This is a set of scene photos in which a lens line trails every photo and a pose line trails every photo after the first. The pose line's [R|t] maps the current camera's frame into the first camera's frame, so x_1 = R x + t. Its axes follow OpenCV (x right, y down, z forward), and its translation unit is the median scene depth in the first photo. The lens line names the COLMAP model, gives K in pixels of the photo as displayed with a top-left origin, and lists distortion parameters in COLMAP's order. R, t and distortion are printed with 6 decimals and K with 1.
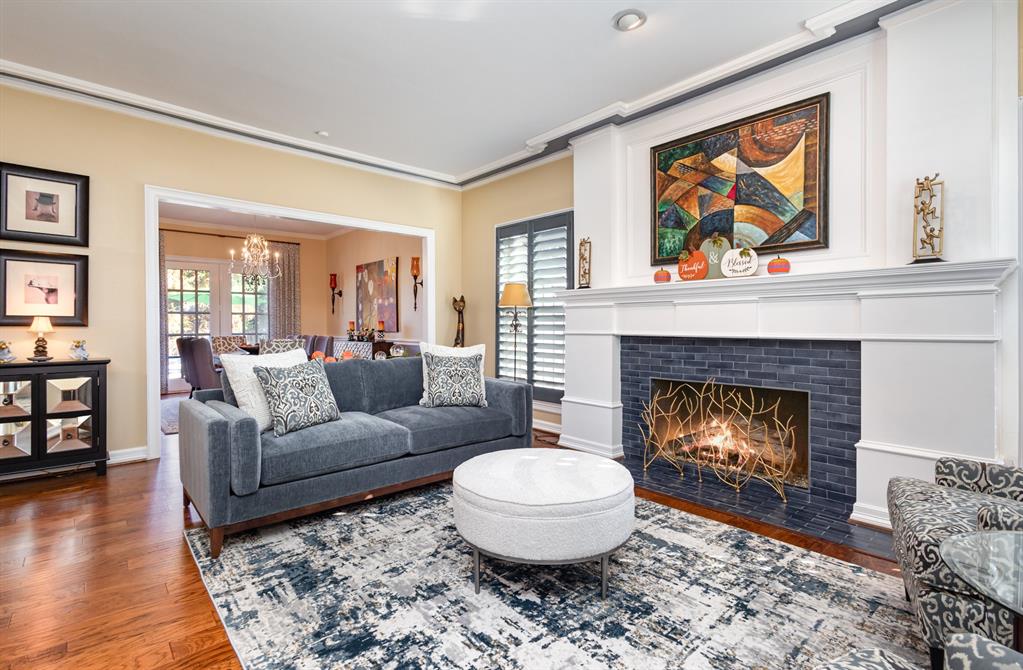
lens RADIAL K [[470.5, 0, 507.9], [0, 470.5, 339.9], [0, 0, 1]] dist [0.018458, -0.000022]
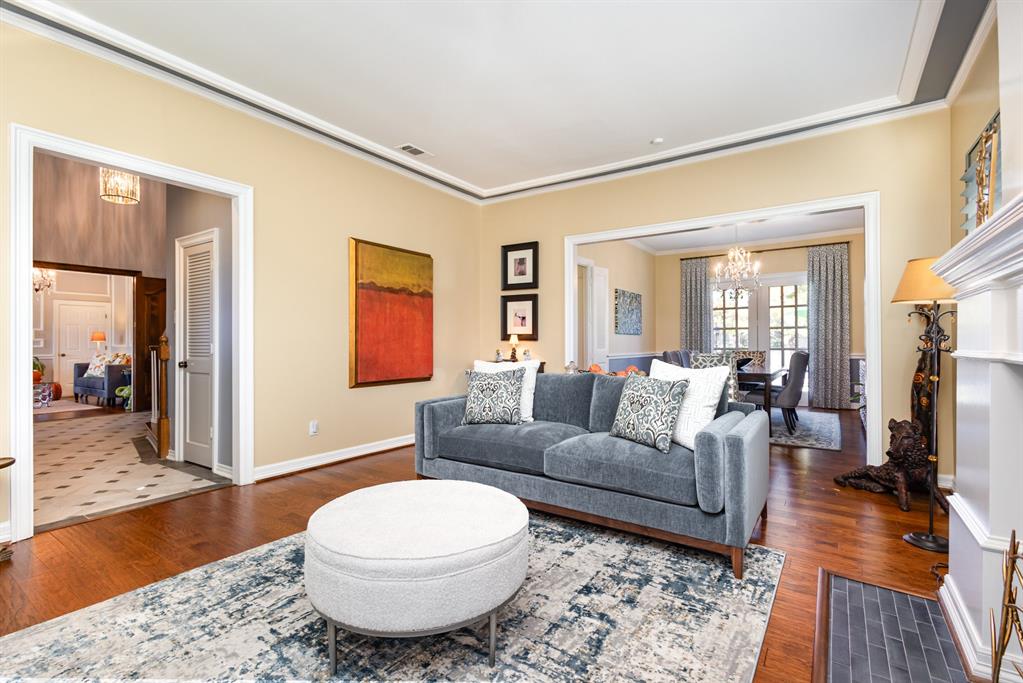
lens RADIAL K [[472.5, 0, 511.5], [0, 472.5, 341.5], [0, 0, 1]] dist [0.002864, 0.000050]
pose [[0.239323, -0.004302, -0.970931, 0.554591], [-0.030118, 0.999476, -0.011852, -0.005462], [0.970473, 0.032079, 0.239068, 0.571853]]
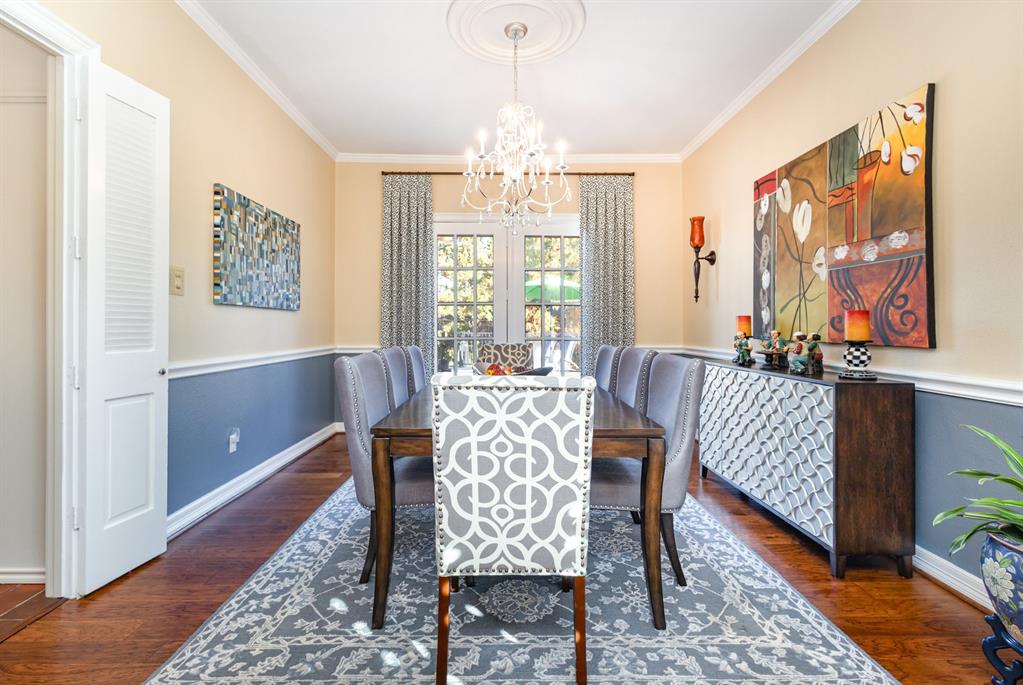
lens RADIAL K [[479.6, 0, 507.5], [0, 479.6, 324.7], [0, 0, 1]] dist [0.001512, -0.000154]
pose [[0.754561, -0.001033, -0.656230, -0.473510], [-0.022299, 0.999381, -0.027214, -0.034596], [0.655851, 0.035168, 0.754070, 1.232828]]
